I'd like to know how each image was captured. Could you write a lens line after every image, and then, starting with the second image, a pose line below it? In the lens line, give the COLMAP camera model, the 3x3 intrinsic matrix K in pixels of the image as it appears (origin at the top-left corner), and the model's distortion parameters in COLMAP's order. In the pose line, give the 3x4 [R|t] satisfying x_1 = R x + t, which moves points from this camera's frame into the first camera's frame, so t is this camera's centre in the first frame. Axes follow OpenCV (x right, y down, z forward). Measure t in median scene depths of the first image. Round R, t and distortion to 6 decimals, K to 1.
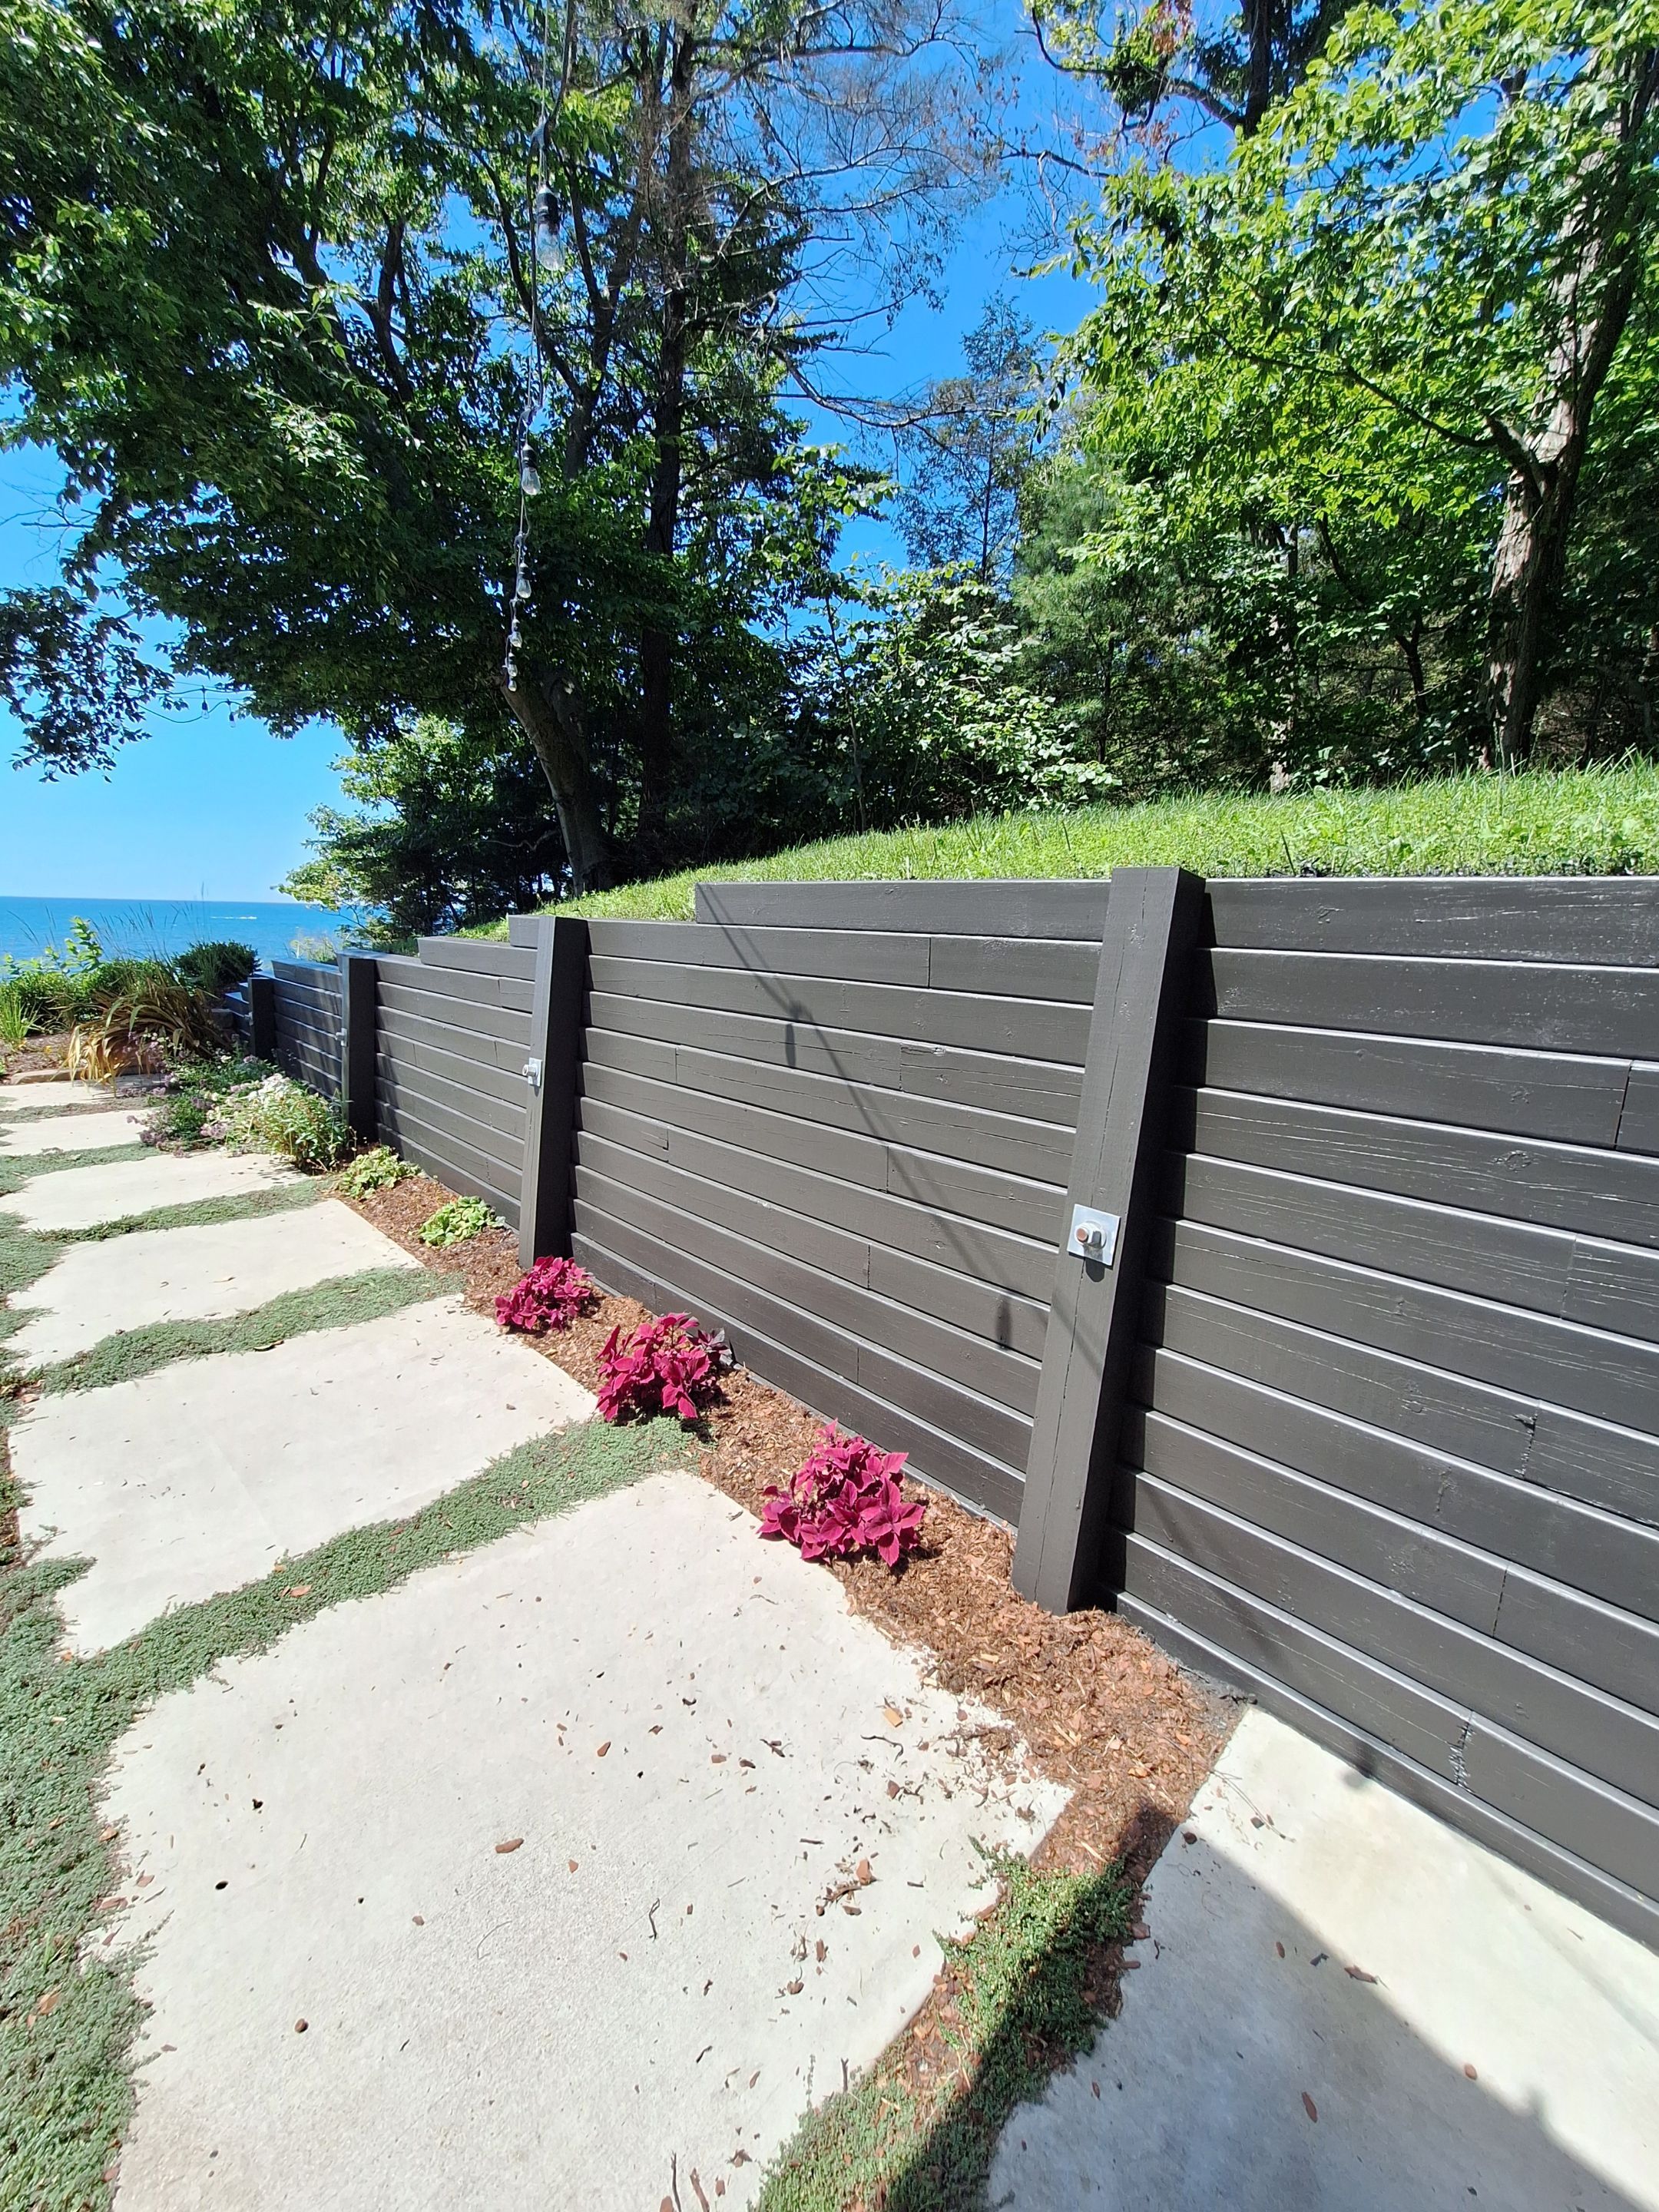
lens RADIAL K [[876.5, 0, 823.1], [0, 876.5, 1104.4], [0, 0, 1]] dist [-0.000162, -0.000089]
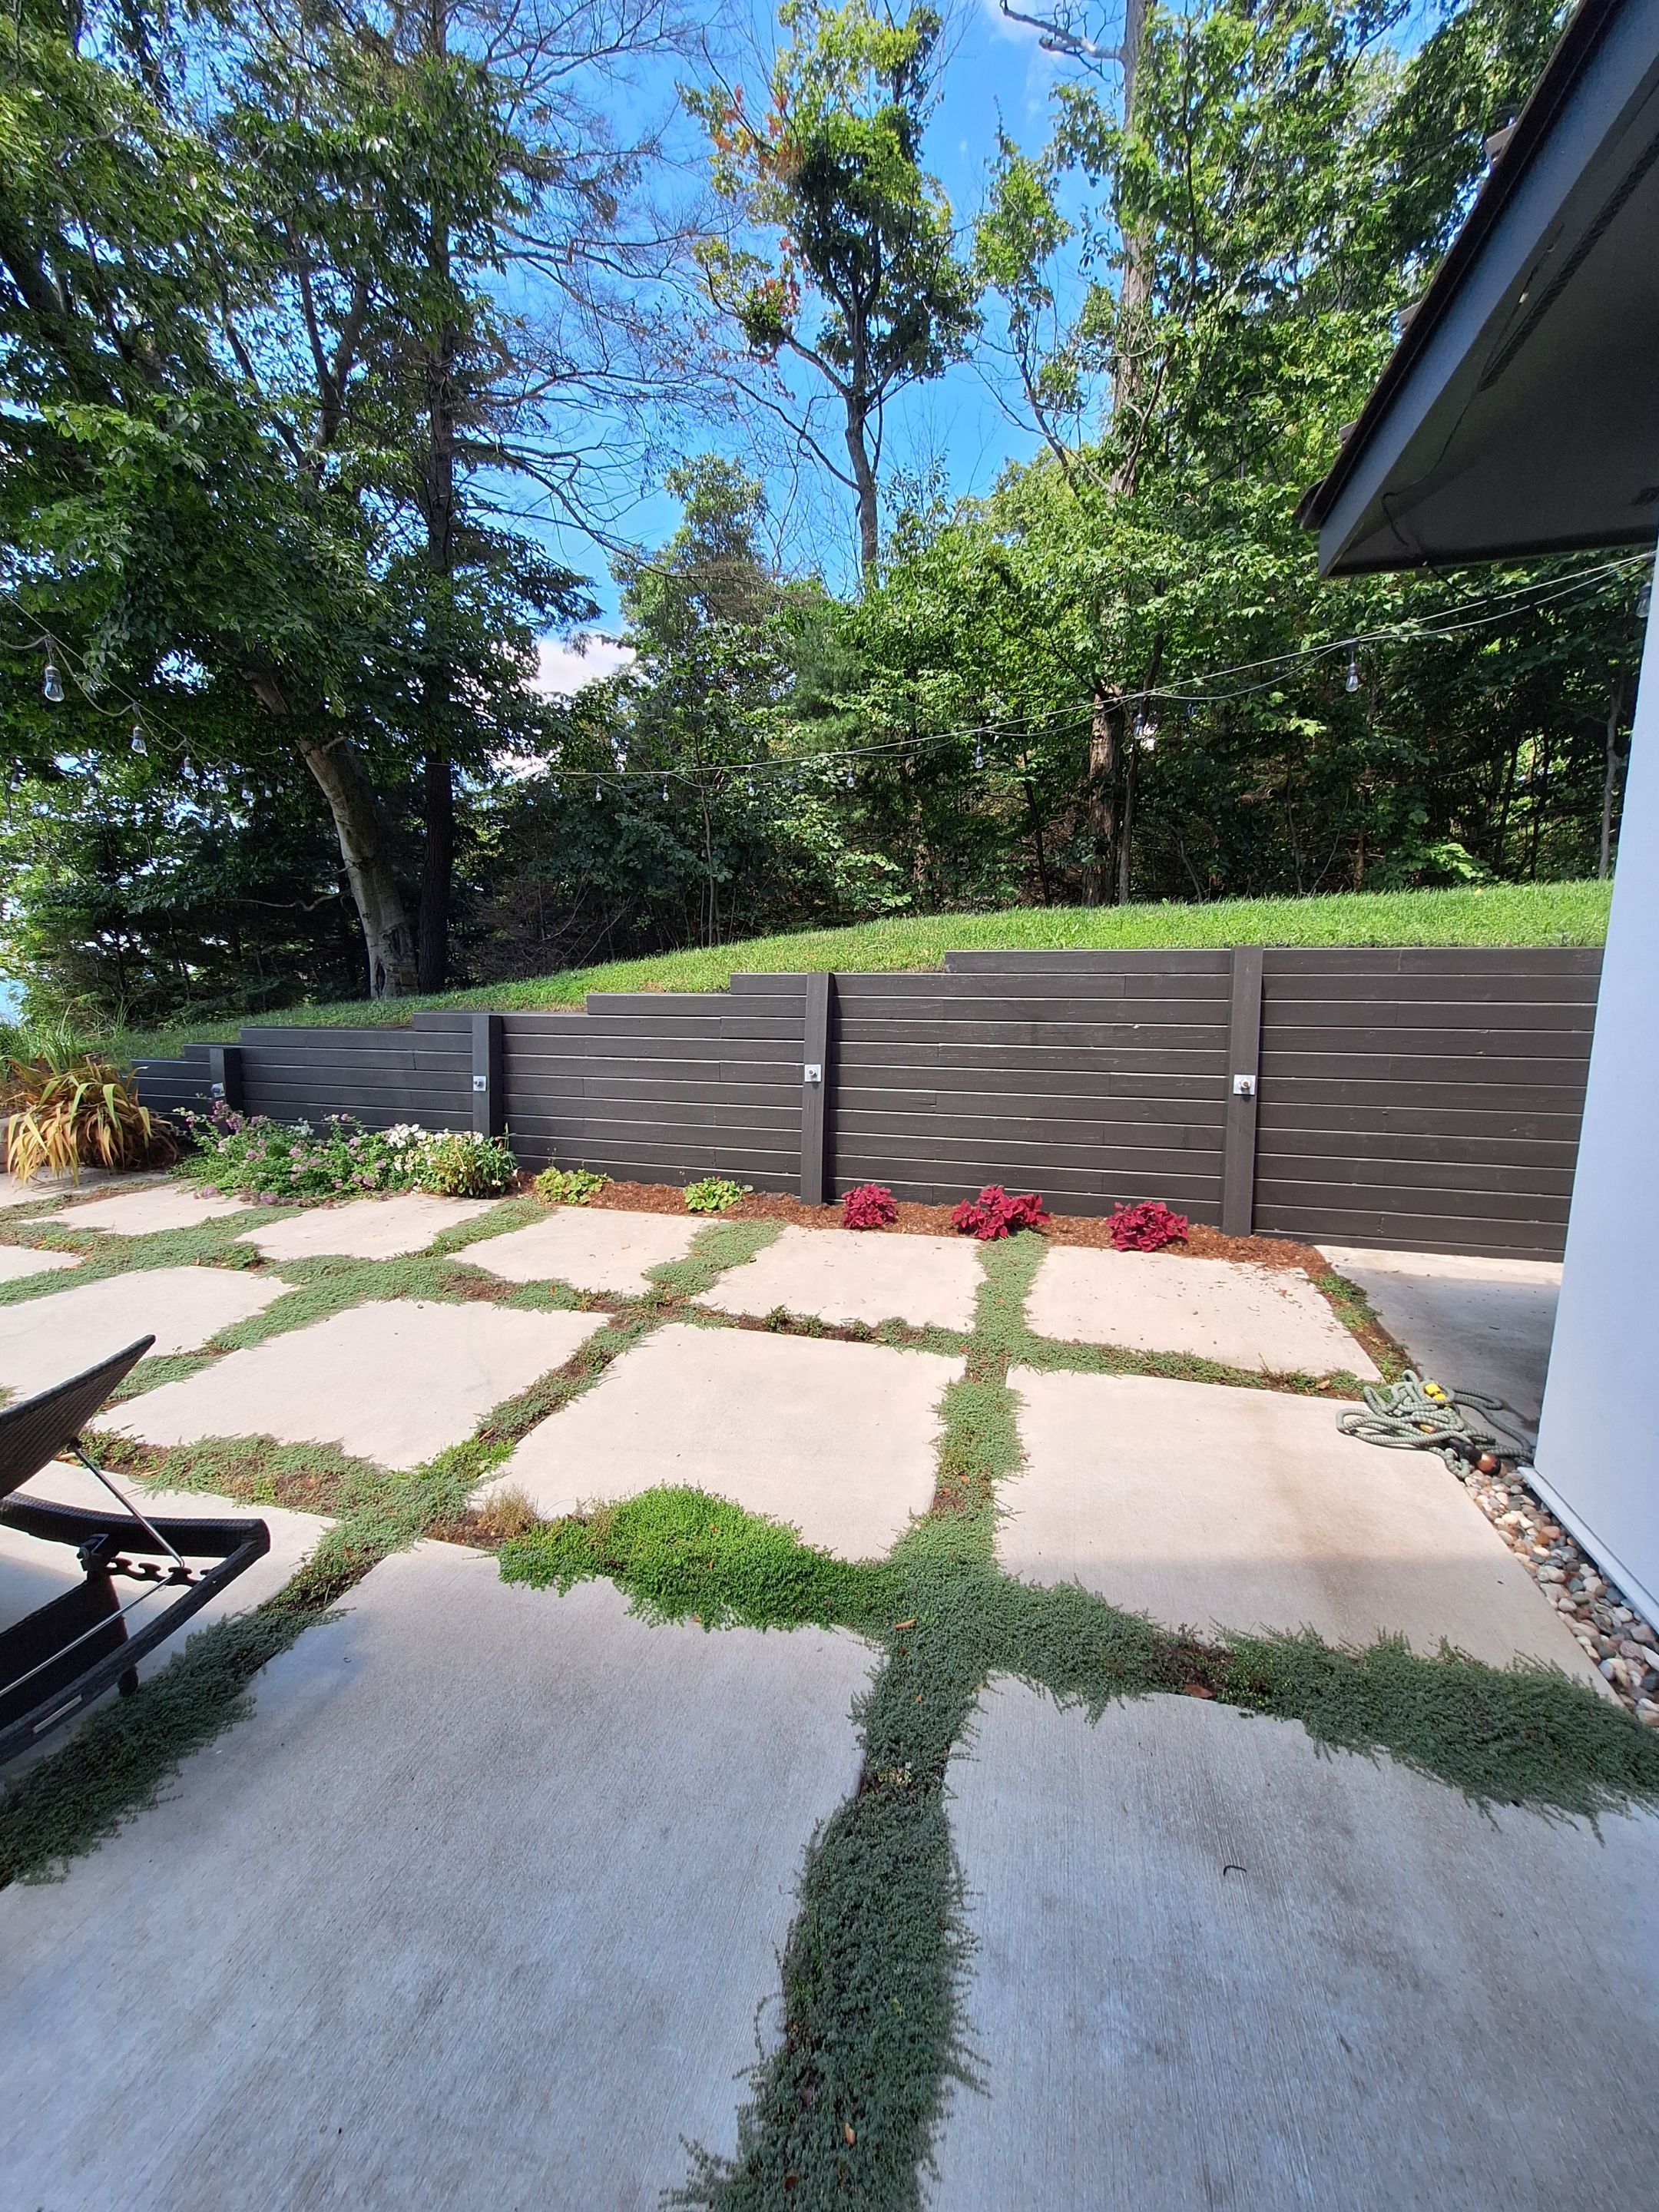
lens RADIAL K [[876.5, 0, 823.1], [0, 876.5, 1104.4], [0, 0, 1]] dist [-0.000162, -0.000089]
pose [[0.865323, -0.111577, 0.488638, -1.853699], [0.134540, 0.990835, -0.012005, 0.069461], [-0.482821, 0.076130, 0.872404, -0.595906]]
